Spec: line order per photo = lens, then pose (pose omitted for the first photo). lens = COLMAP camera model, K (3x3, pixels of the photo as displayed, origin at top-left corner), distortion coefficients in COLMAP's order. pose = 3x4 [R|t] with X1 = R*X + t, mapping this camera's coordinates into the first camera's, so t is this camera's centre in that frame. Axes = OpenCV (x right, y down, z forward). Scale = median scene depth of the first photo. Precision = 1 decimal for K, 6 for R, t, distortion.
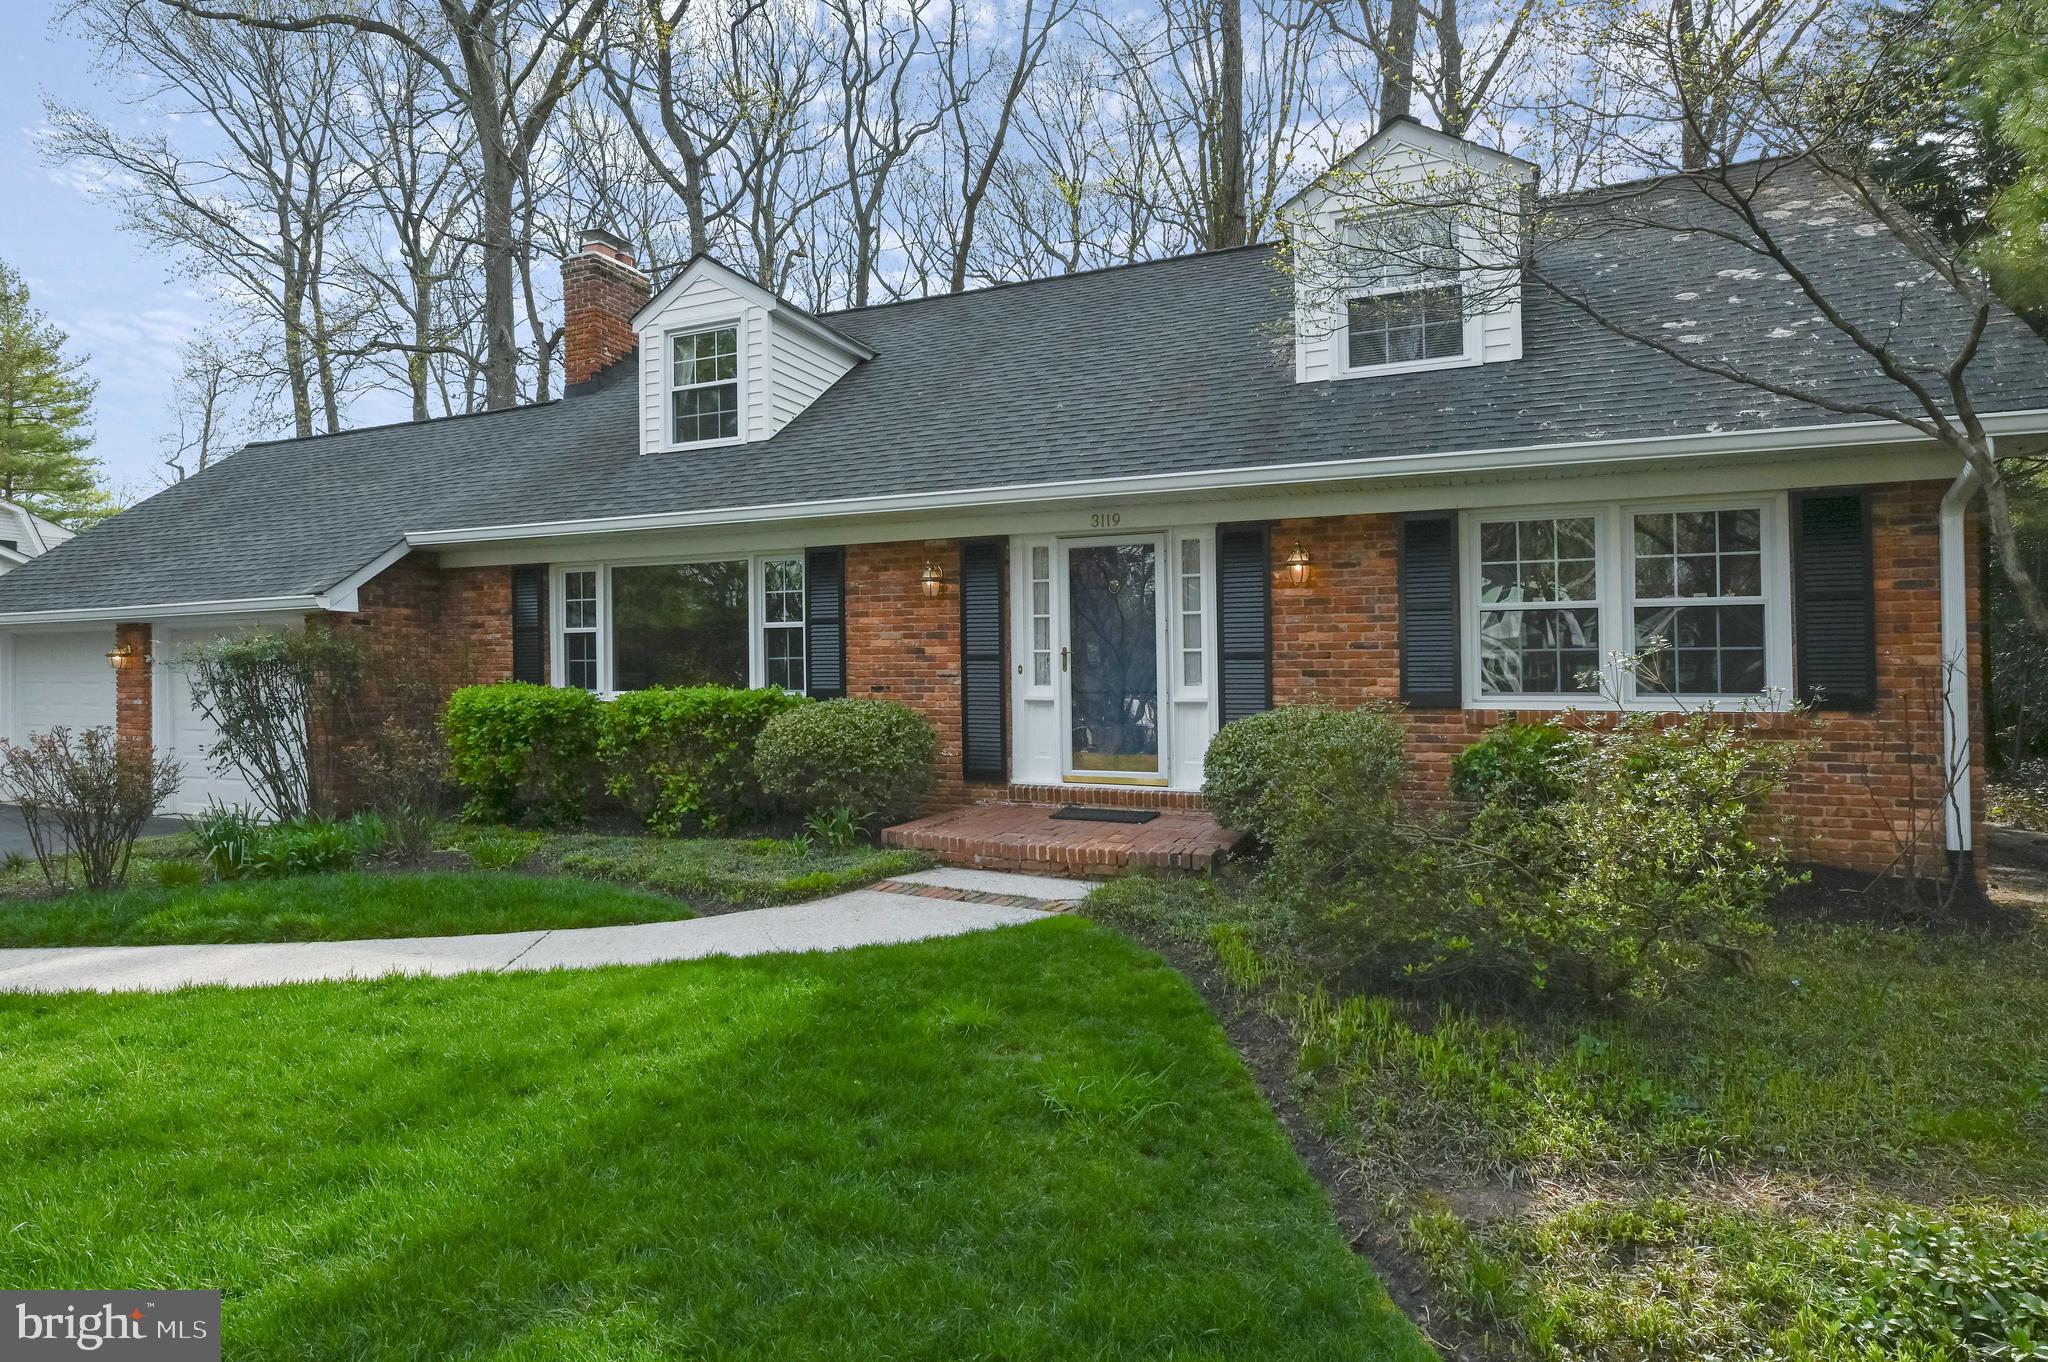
lens RADIAL K [[1125.6, 0, 1006.2], [0, 1125.6, 679.6], [0, 0, 1]] dist [-0.005889, -0.001822]
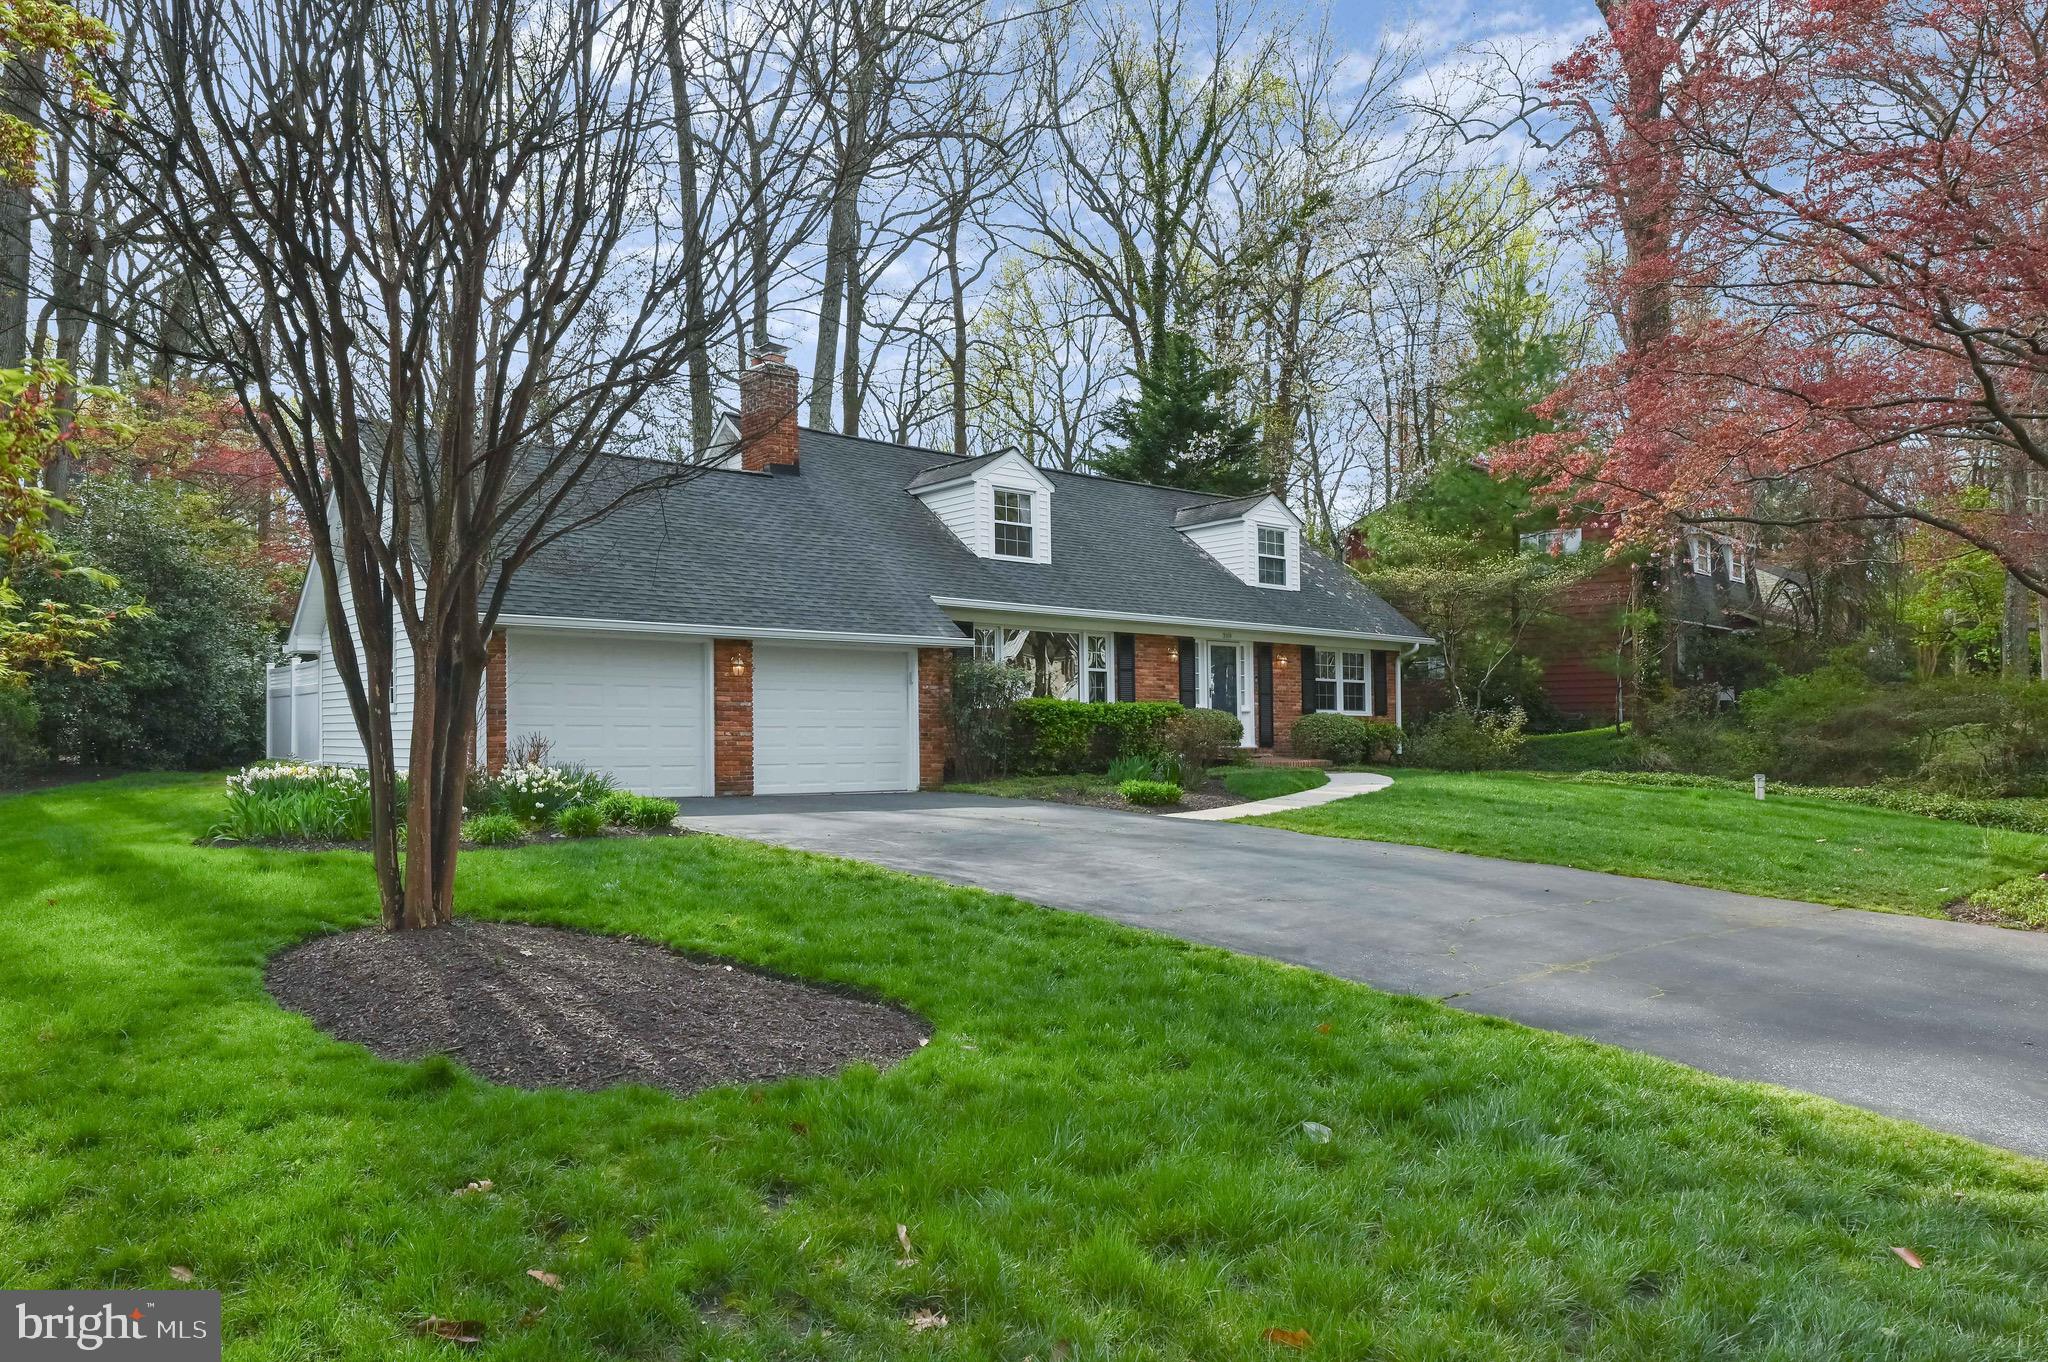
lens RADIAL K [[1356.1, 0, 1022.2], [0, 1356.1, 688.6], [0, 0, 1]] dist [0.048757, 0.000928]
pose [[0.457709, 0.026912, 0.888695, -2.602345], [-0.016129, 0.999629, -0.021964, 0.040162], [-0.888956, -0.004281, 0.457973, 0.061967]]
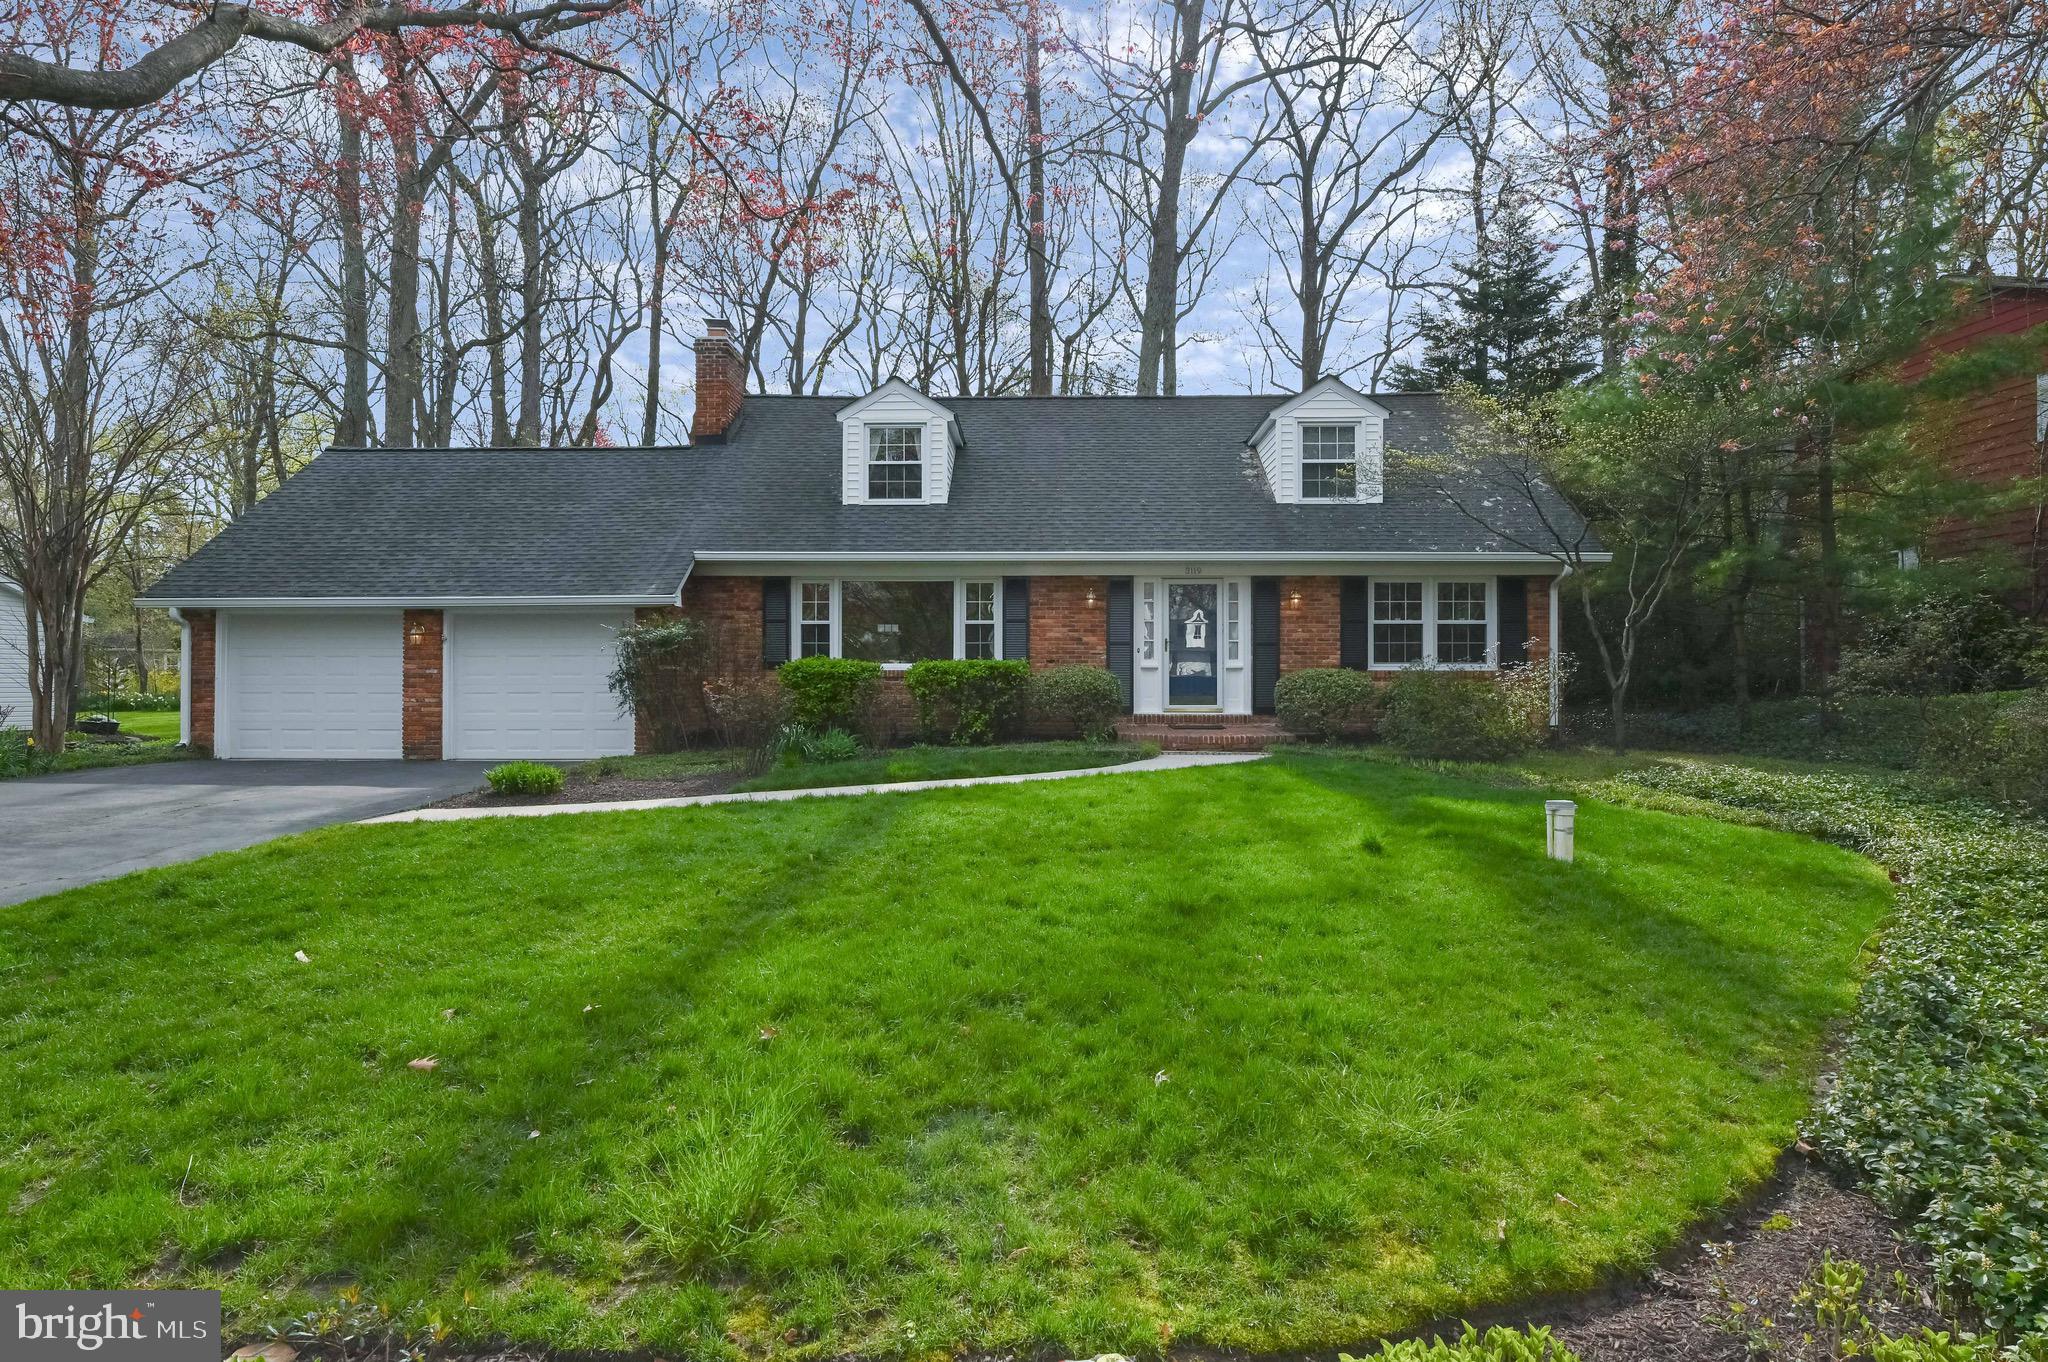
lens RADIAL K [[1125.6, 0, 1032.0], [0, 1125.6, 678.4], [0, 0, 1]] dist [-0.005889, -0.001822]
pose [[0.912974, -0.003385, 0.408003, -0.895165], [-0.001140, 0.999941, 0.010846, 0.016815], [-0.408015, -0.010367, 0.912916, -0.584504]]
